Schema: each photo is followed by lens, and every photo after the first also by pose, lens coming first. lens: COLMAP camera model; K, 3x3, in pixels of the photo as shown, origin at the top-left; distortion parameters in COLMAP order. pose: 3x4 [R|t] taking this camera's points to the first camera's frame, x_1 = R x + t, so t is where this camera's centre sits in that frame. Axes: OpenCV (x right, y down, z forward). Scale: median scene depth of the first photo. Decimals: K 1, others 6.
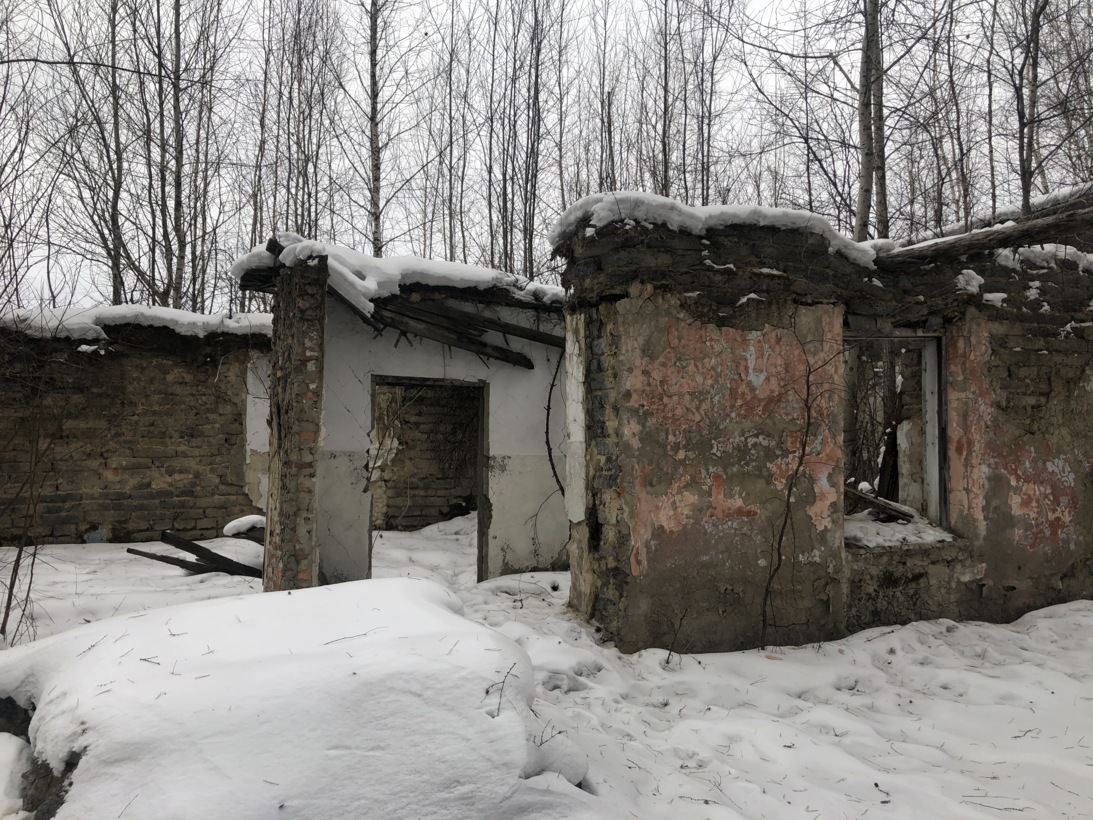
lens RADIAL K [[894.5, 0, 546.6], [0, 894.5, 406.7], [0, 0, 1]] dist [-0.005428, -0.014467]
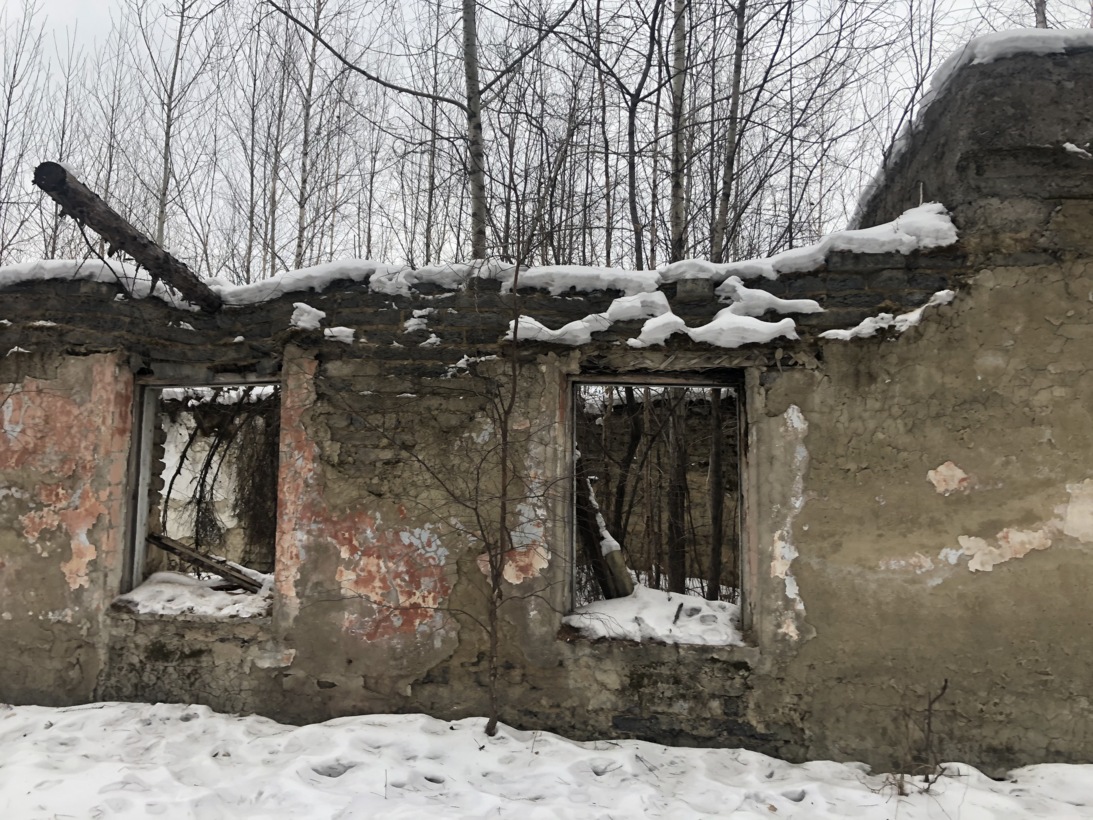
lens RADIAL K [[894.5, 0, 546.5], [0, 894.5, 411.6], [0, 0, 1]] dist [-0.005428, -0.014467]
pose [[0.870578, -0.020281, -0.491613, 1.115327], [-0.010959, 0.998103, -0.060582, 0.001381], [0.491909, 0.058129, 0.868704, 0.375828]]
